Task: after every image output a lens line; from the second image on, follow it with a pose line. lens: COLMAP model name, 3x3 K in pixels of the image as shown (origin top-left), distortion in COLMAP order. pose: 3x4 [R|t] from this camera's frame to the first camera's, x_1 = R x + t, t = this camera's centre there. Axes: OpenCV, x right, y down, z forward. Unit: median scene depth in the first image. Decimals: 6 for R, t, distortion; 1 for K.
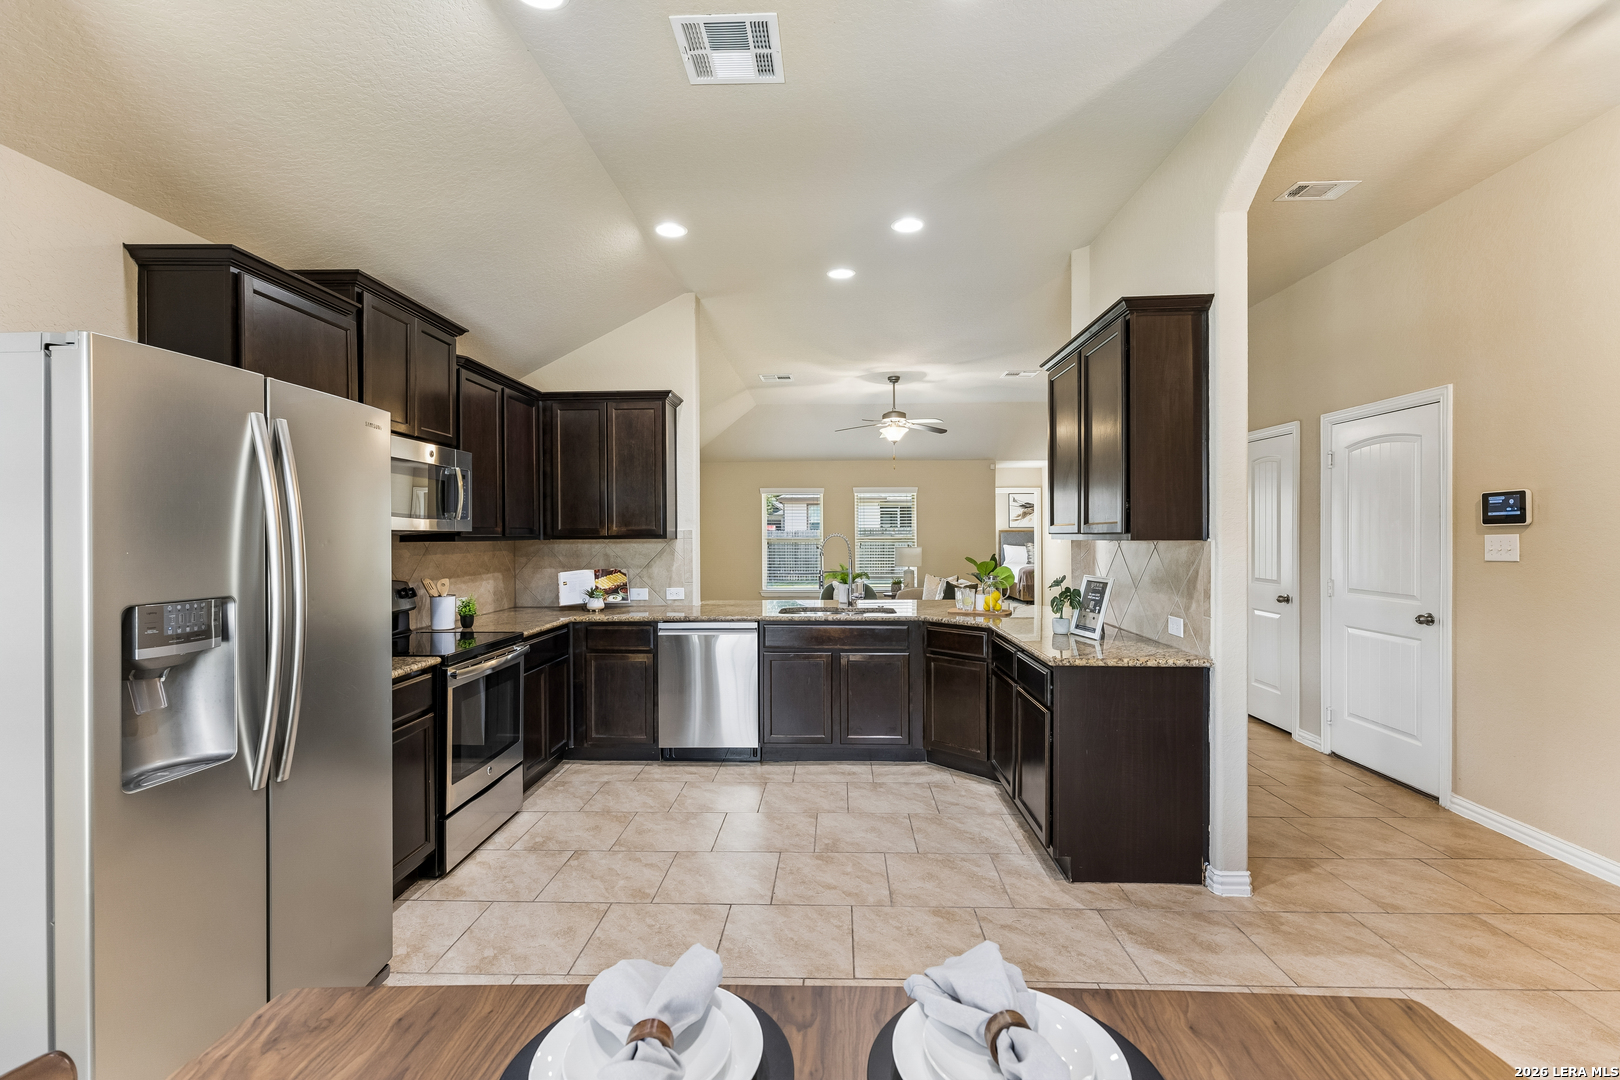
lens RADIAL K [[729.8, 0, 811.6], [0, 729.8, 536.3], [0, 0, 1]] dist [0.003994, -0.000575]
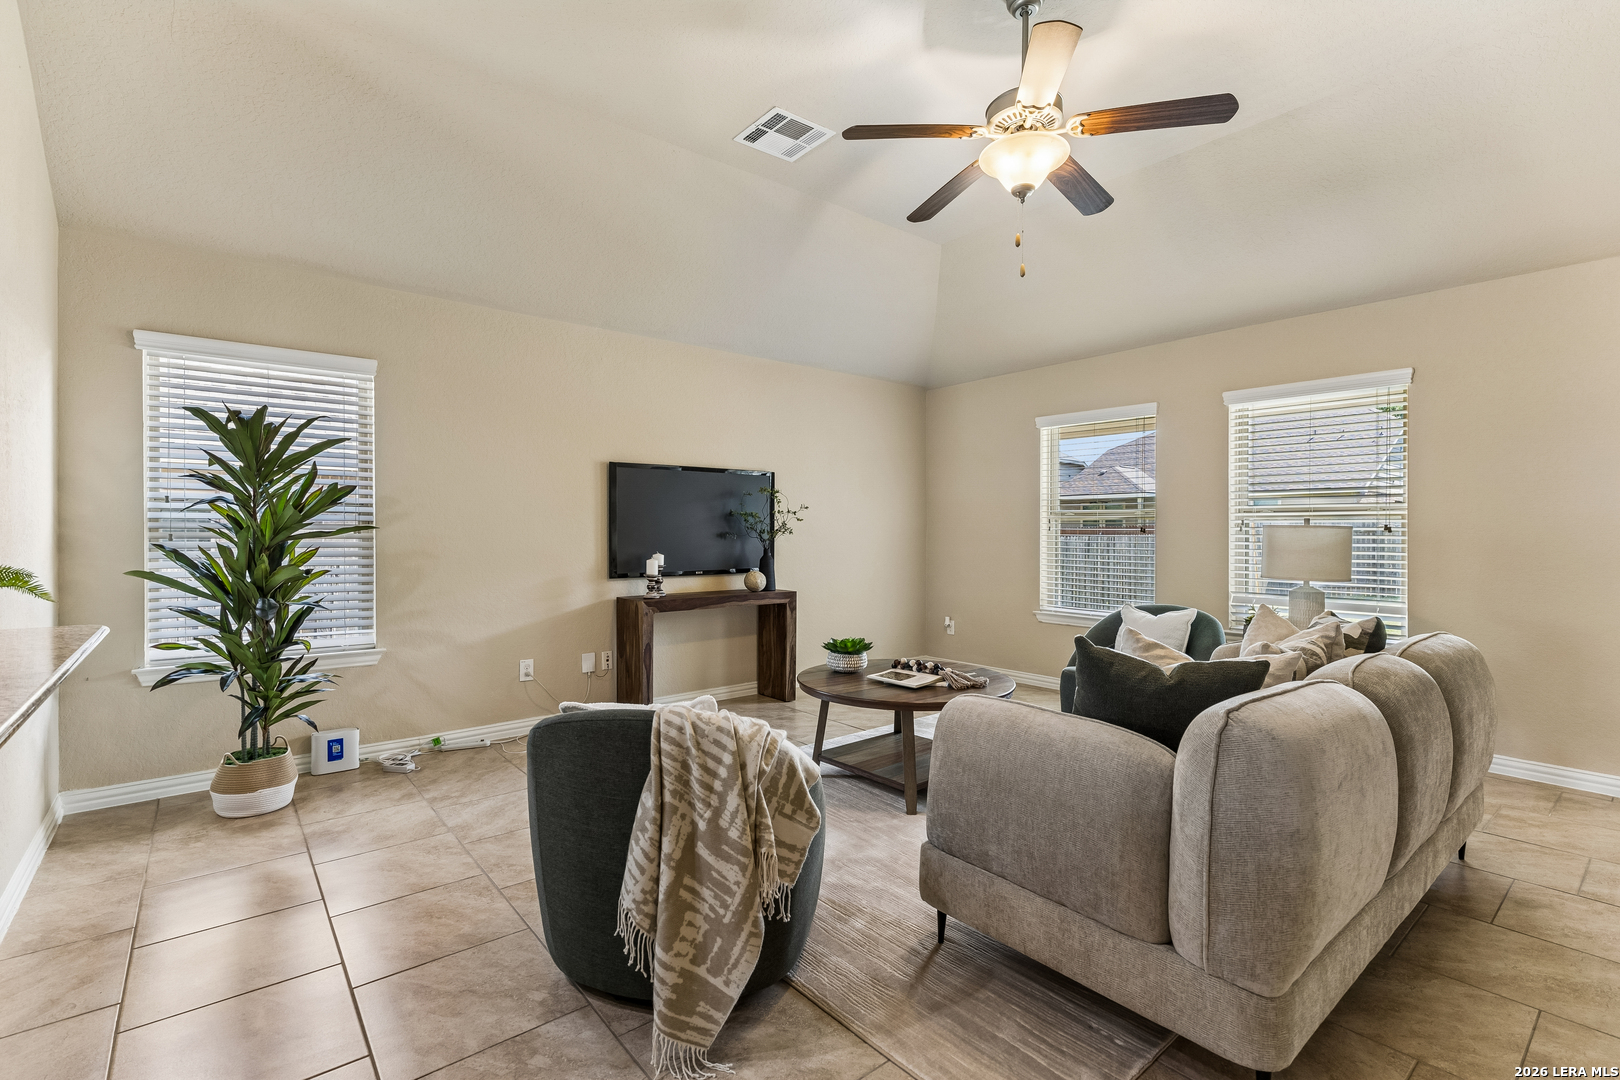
lens RADIAL K [[729.8, 0, 811.6], [0, 729.8, 536.3], [0, 0, 1]] dist [0.003994, -0.000575]
pose [[0.663548, 0.016152, -0.747960, 0.527515], [-0.008636, 0.999866, 0.013930, 0.036444], [0.748084, -0.002784, 0.663598, 1.262897]]
